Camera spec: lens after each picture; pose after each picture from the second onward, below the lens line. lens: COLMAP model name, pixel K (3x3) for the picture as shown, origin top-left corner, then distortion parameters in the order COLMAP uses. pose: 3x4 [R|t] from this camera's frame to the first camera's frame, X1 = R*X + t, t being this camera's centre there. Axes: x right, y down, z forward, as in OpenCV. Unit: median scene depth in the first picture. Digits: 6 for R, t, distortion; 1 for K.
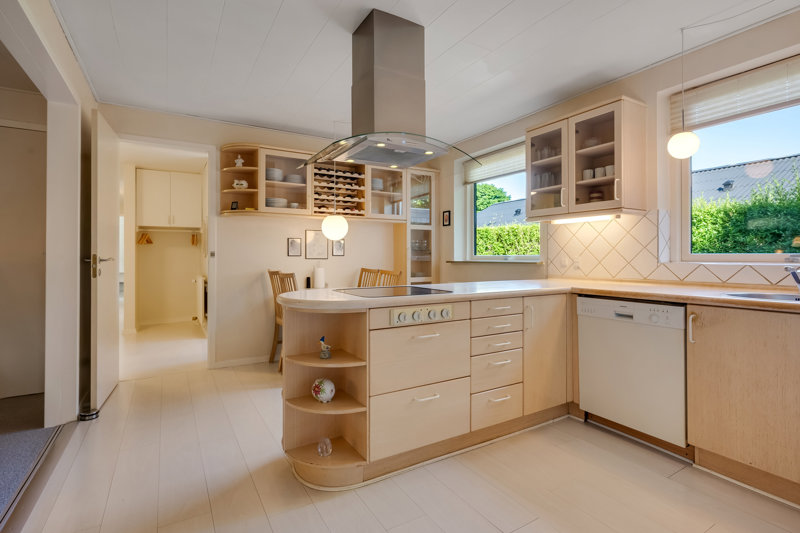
lens RADIAL K [[384.8, 0, 399.1], [0, 384.8, 257.2], [0, 0, 1]] dist [-0.003116, -0.000310]
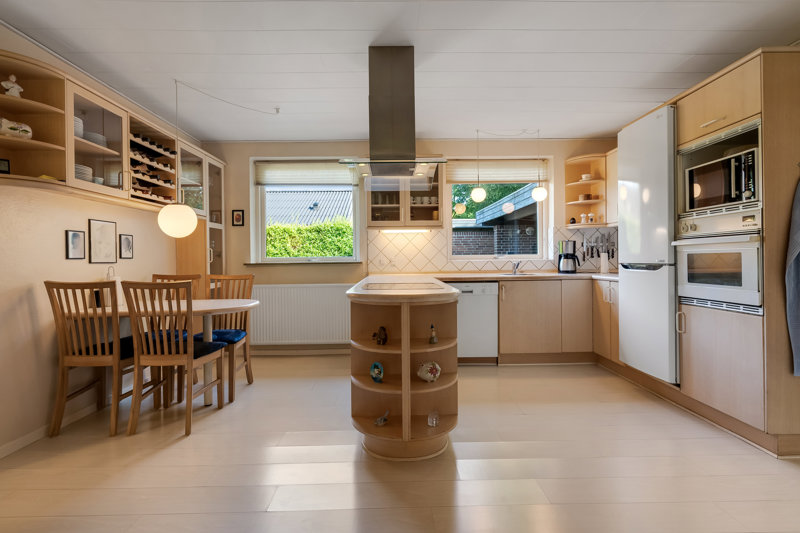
lens RADIAL K [[392.5, 0, 396.7], [0, 392.5, 263.4], [0, 0, 1]] dist [-0.002435, -0.000303]
pose [[0.506109, -0.015720, 0.862326, -0.725023], [0.011891, 0.999866, 0.011248, 0.004575], [-0.862387, 0.004561, 0.506229, 0.276815]]
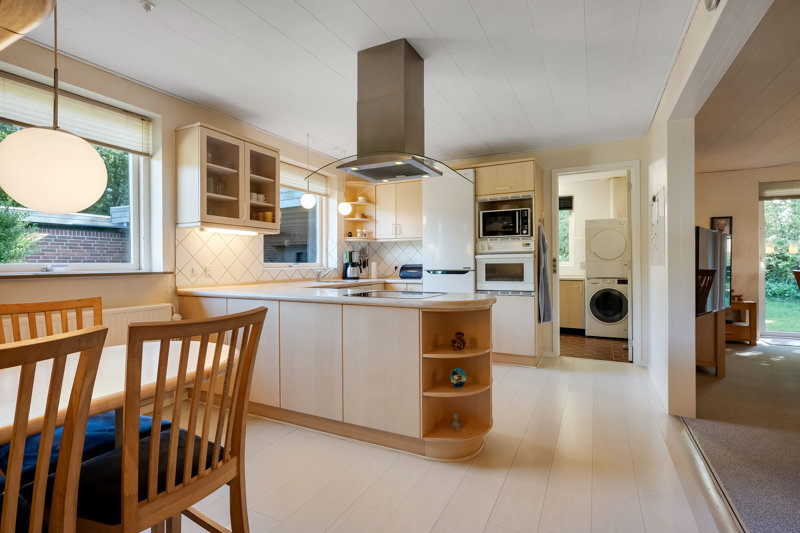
lens RADIAL K [[392.5, 0, 396.7], [0, 392.5, 263.4], [0, 0, 1]] dist [-0.002435, -0.000303]
pose [[-0.530561, 0.003636, 0.847639, -0.687519], [0.007791, 0.999969, 0.000588, -0.002382], [-0.847611, 0.006916, -0.530573, 1.111076]]
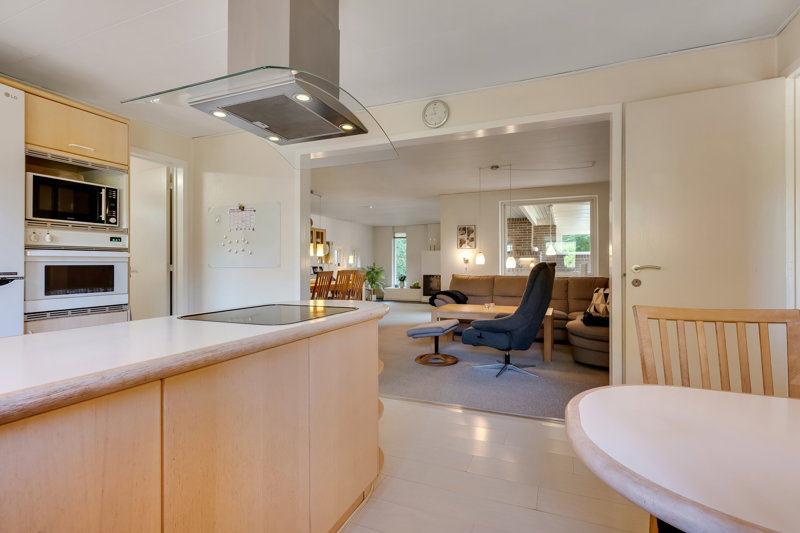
lens RADIAL K [[384.8, 0, 399.1], [0, 384.8, 257.2], [0, 0, 1]] dist [-0.003116, -0.000310]
pose [[-0.809362, -0.011667, -0.587194, 0.145587], [-0.003382, 0.999879, -0.015205, -0.006174], [0.587300, -0.010321, -0.809303, 1.166172]]
